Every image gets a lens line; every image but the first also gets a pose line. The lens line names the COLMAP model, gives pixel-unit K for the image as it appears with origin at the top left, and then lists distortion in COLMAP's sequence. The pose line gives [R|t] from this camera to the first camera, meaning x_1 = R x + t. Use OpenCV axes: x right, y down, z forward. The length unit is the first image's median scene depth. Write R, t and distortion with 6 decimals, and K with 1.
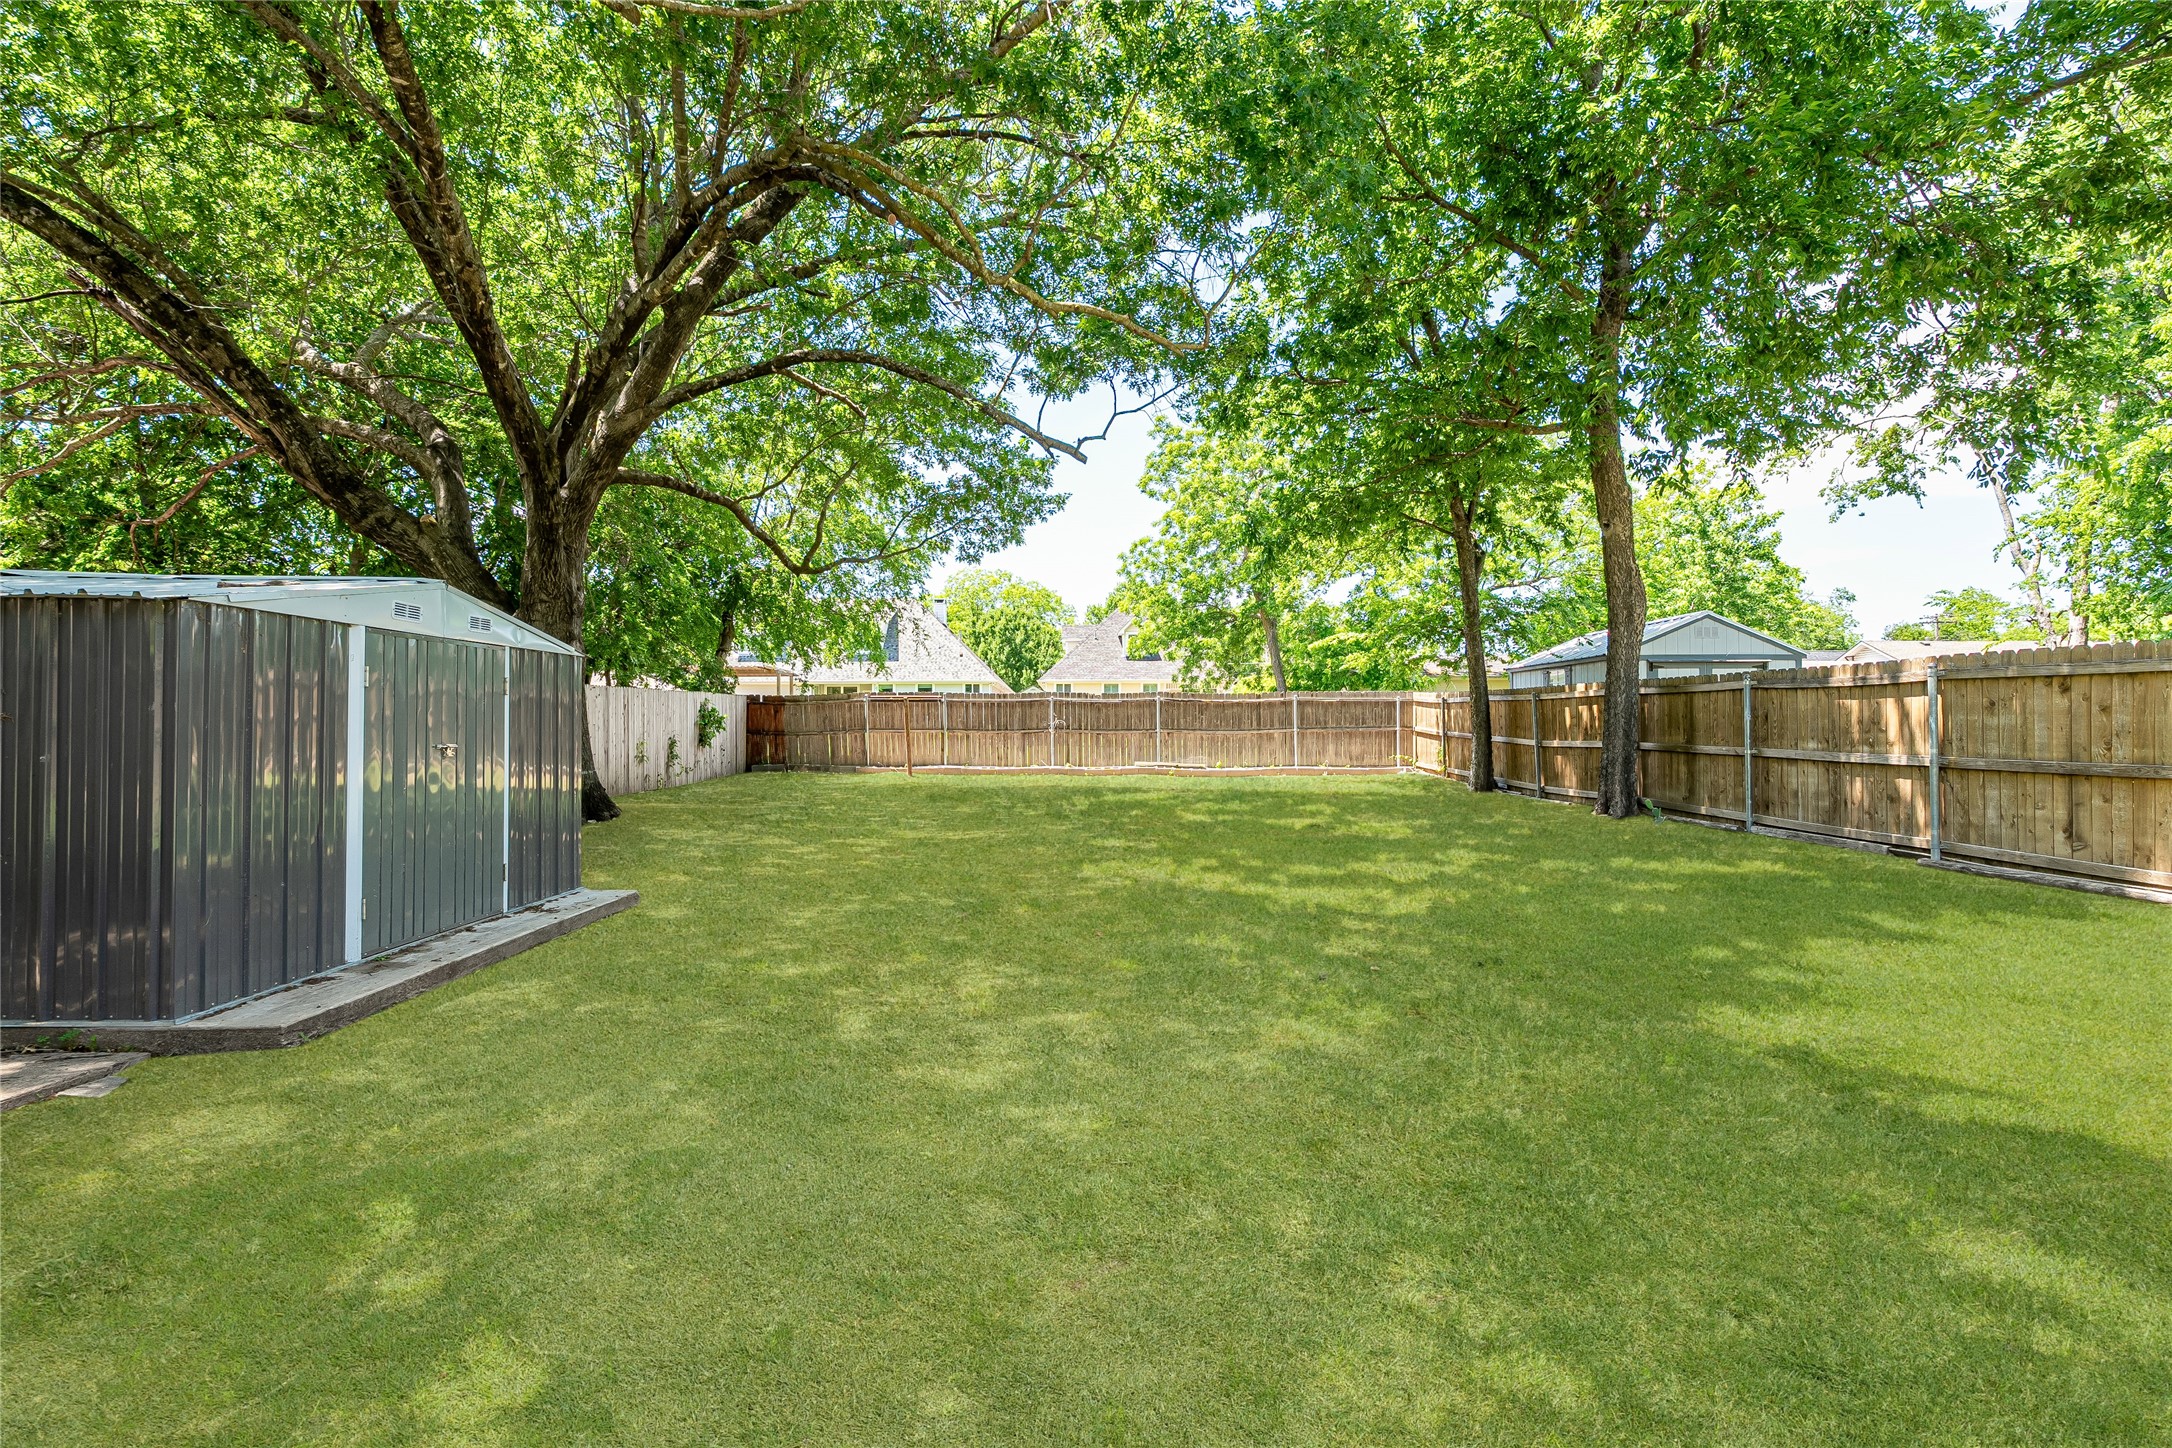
lens RADIAL K [[987.7, 0, 1092.3], [0, 987.7, 723.4], [0, 0, 1]] dist [-0.030971, -0.000026]
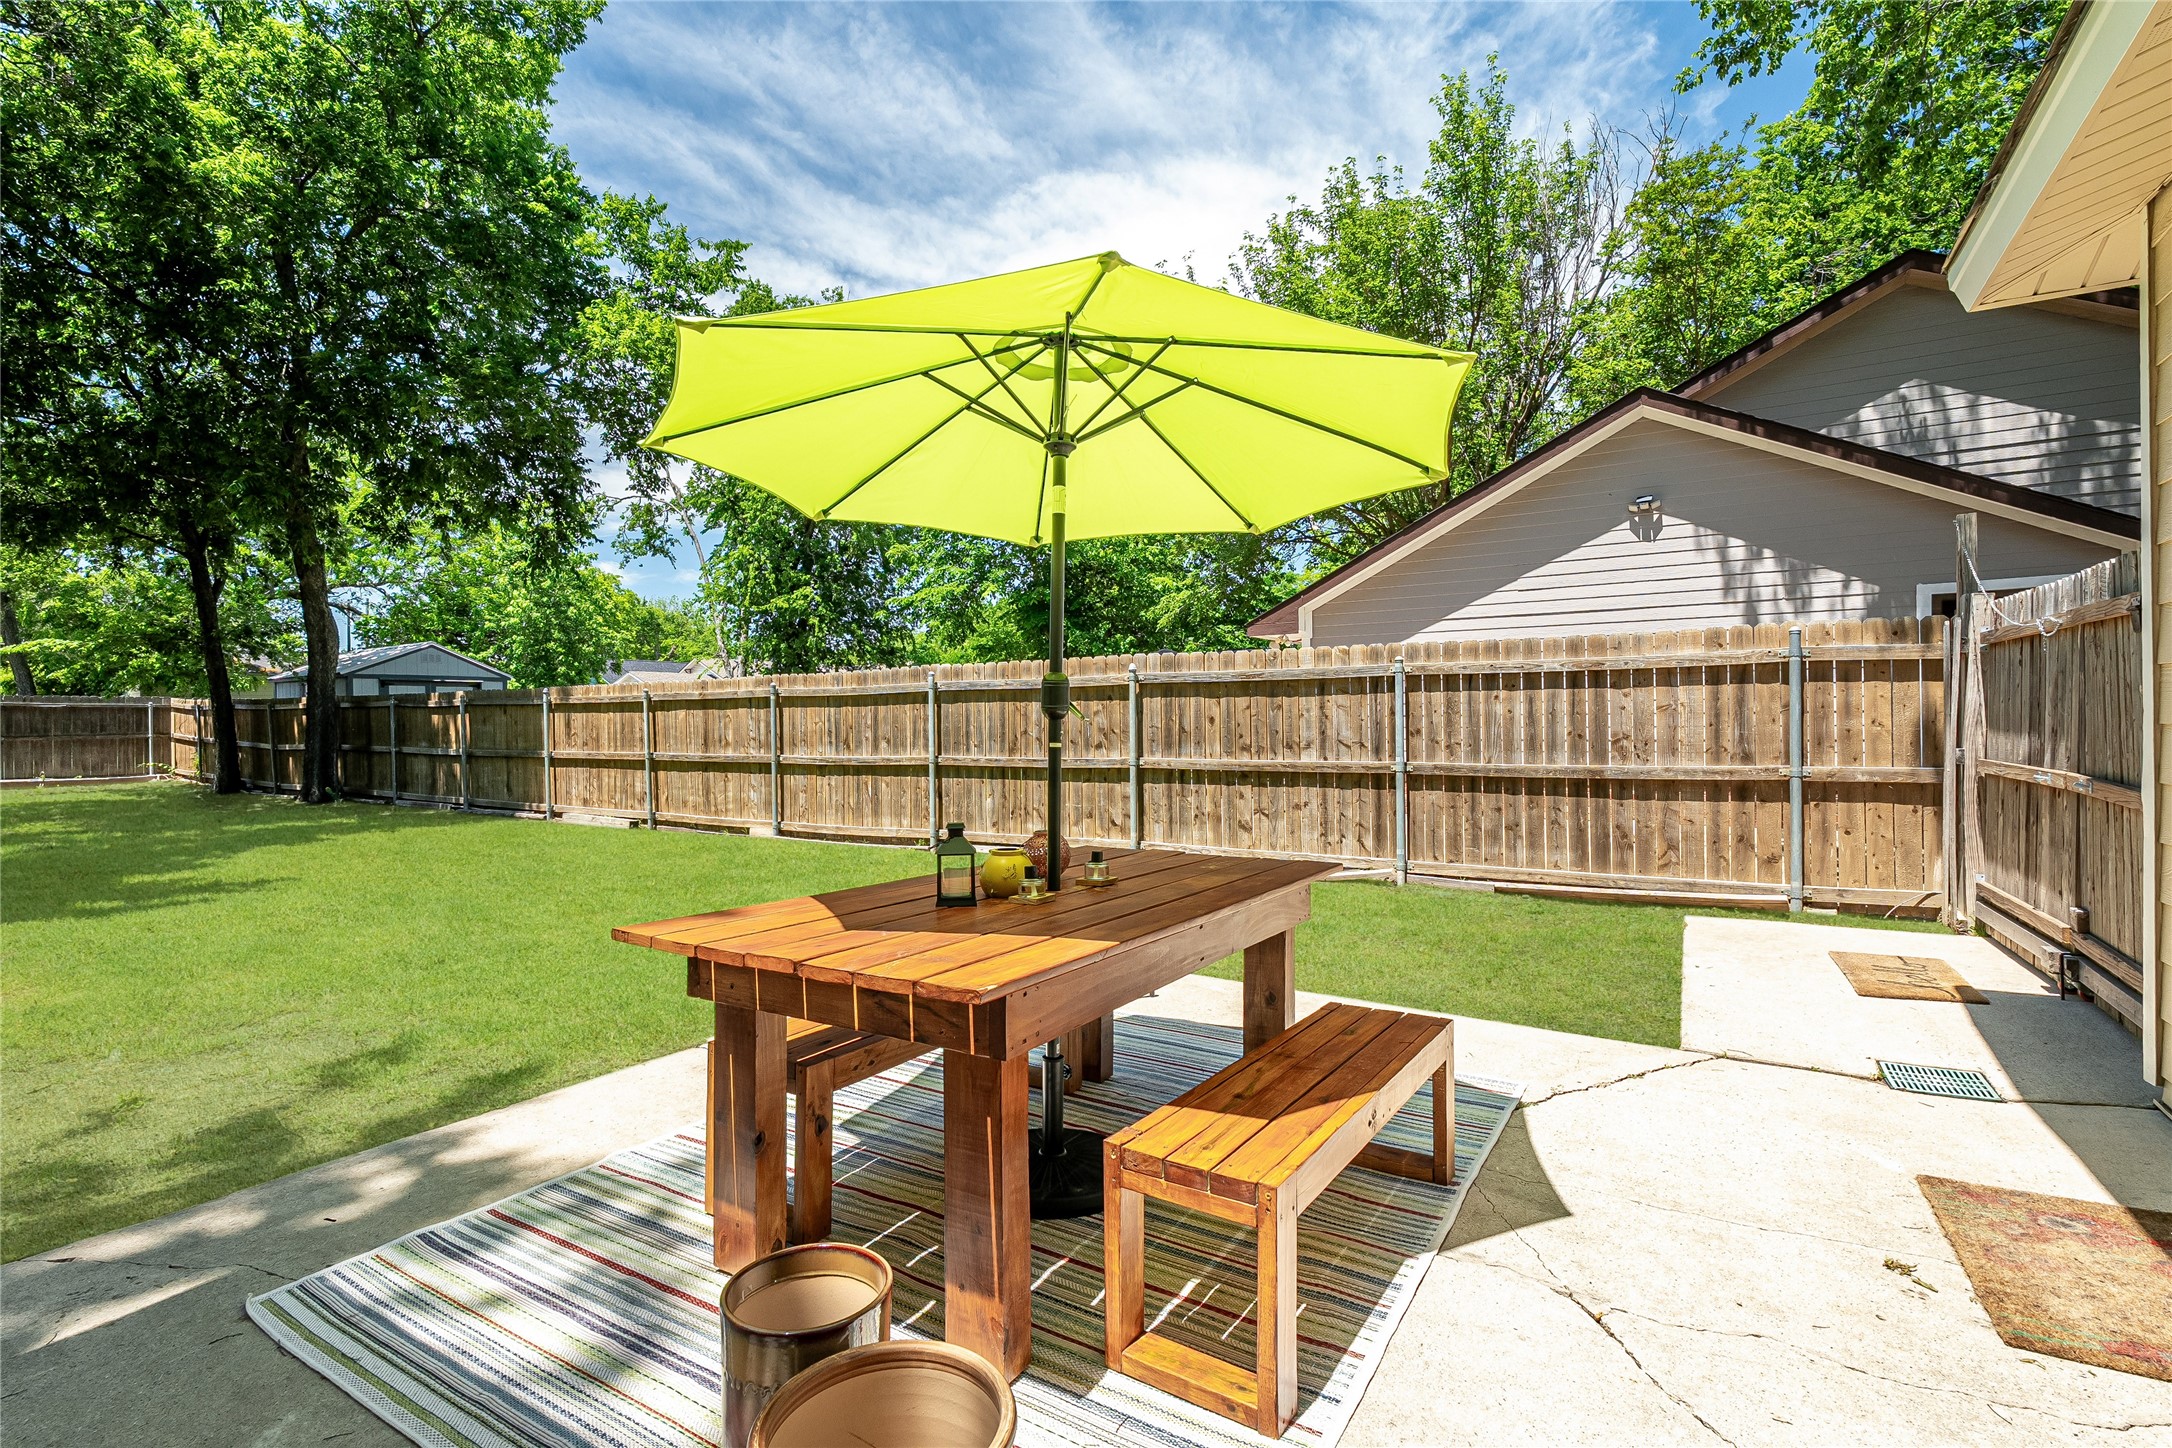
lens RADIAL K [[987.7, 0, 1092.3], [0, 987.7, 723.4], [0, 0, 1]] dist [-0.030971, -0.000026]
pose [[0.517099, 0.000248, 0.855926, -0.017973], [0.003476, 0.999991, -0.002389, -0.001667], [-0.855919, 0.004211, 0.517093, -0.363121]]
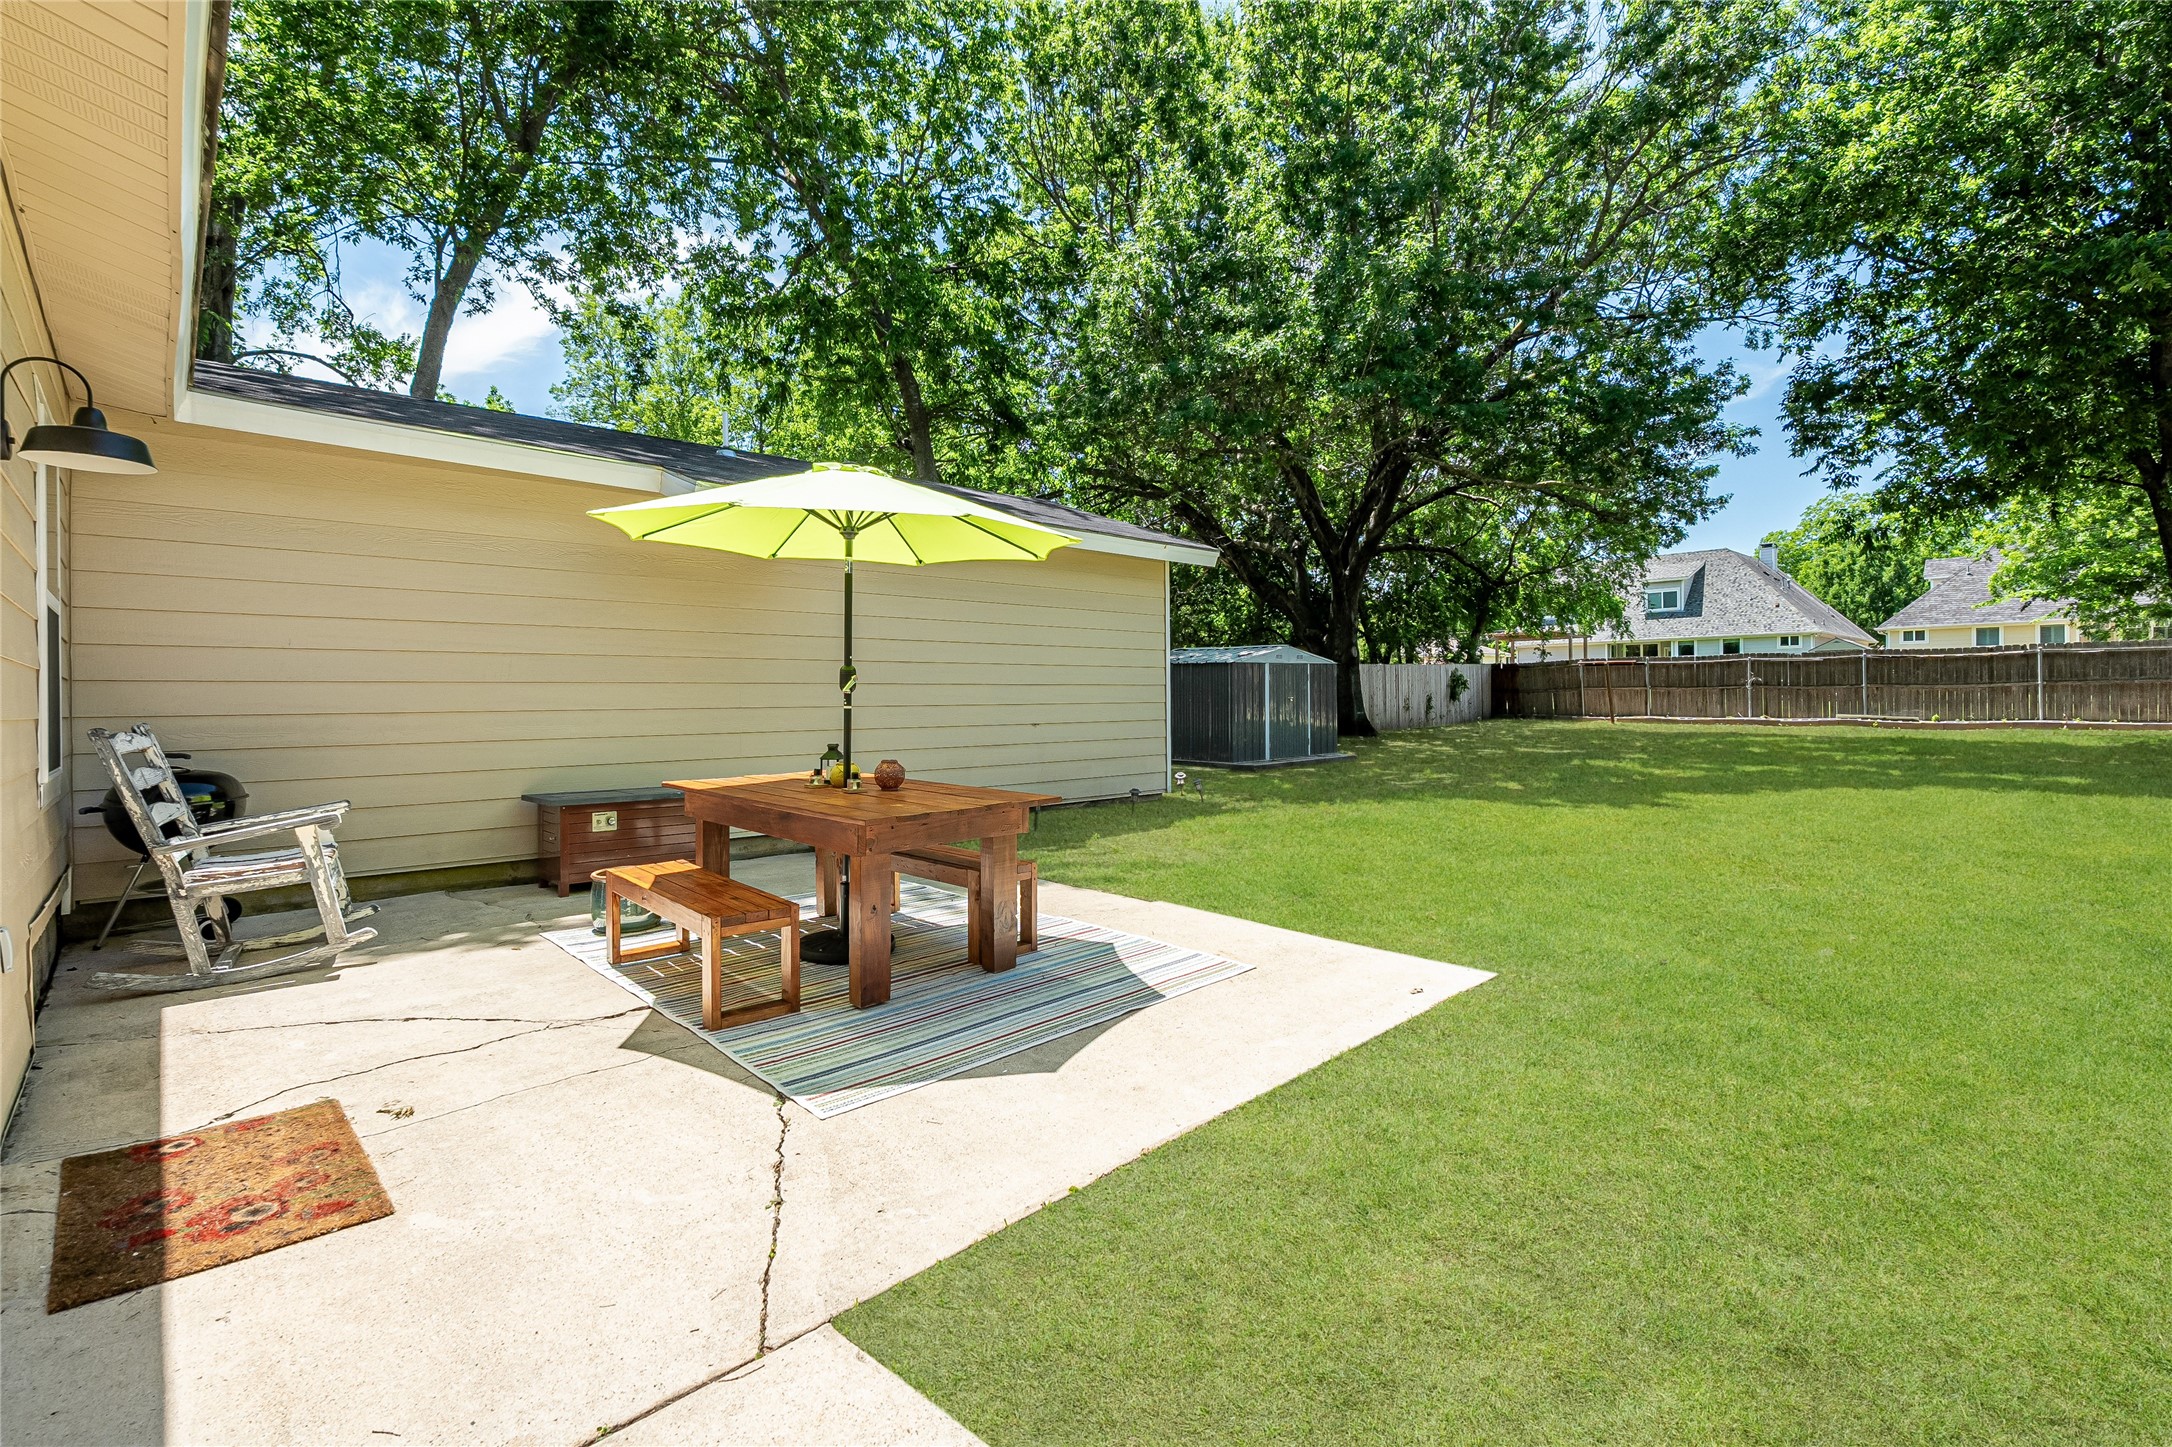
lens RADIAL K [[987.7, 0, 1092.3], [0, 987.7, 722.9], [0, 0, 1]] dist [-0.030971, -0.000026]
pose [[0.695018, 0.012096, -0.718891, 0.286236], [0.017796, 0.999263, 0.034019, -0.003113], [0.718772, -0.036437, 0.694290, -0.407466]]
